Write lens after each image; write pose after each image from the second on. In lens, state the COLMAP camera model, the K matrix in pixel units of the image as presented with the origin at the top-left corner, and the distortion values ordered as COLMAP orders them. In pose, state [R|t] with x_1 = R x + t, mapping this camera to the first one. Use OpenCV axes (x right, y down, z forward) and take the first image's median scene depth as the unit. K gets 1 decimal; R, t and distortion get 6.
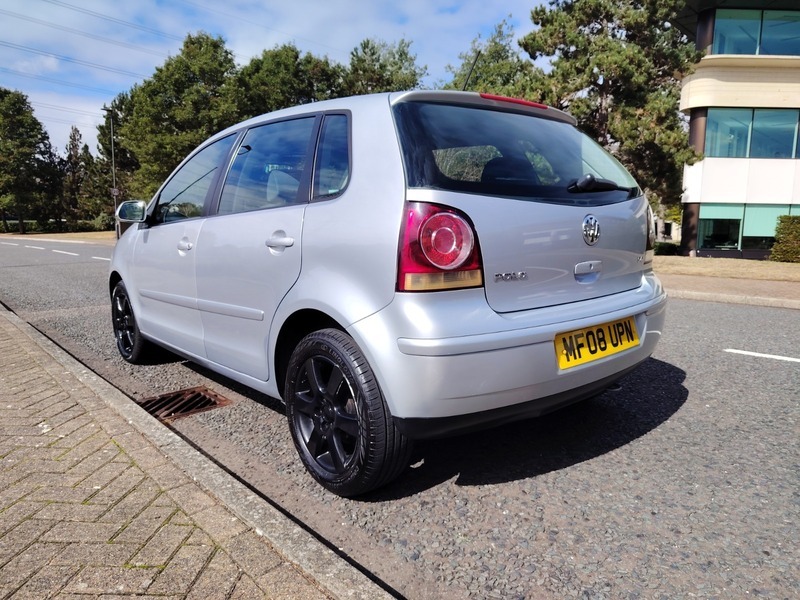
lens RADIAL K [[567.0, 0, 404.5], [0, 567.0, 298.5], [0, 0, 1]] dist [0.008814, -0.002454]
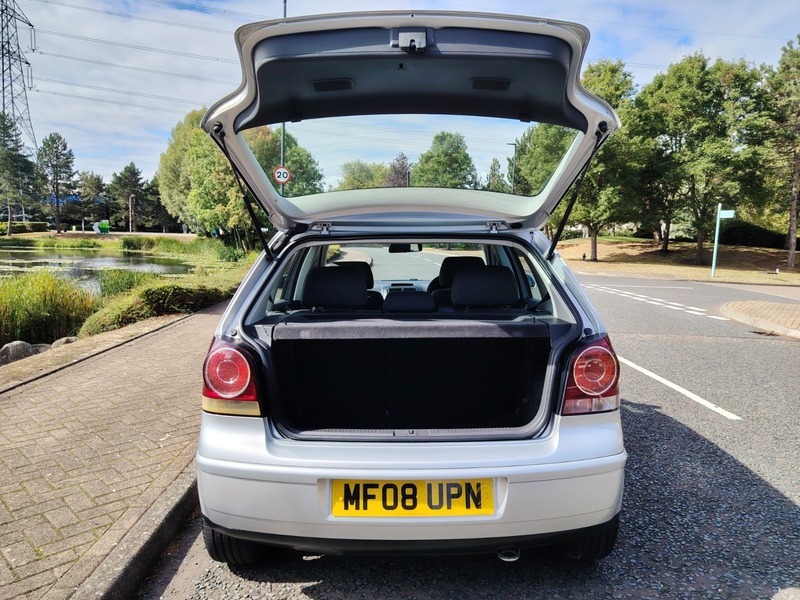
lens RADIAL K [[568.5, 0, 400.0], [0, 568.5, 300.0], [0, 0, 1]] dist [-0.018323, -0.004405]
pose [[0.757449, 0.083631, -0.647517, 0.832457], [-0.099484, 0.994965, 0.012132, -0.228373], [0.645271, 0.055228, 0.761955, 0.280900]]
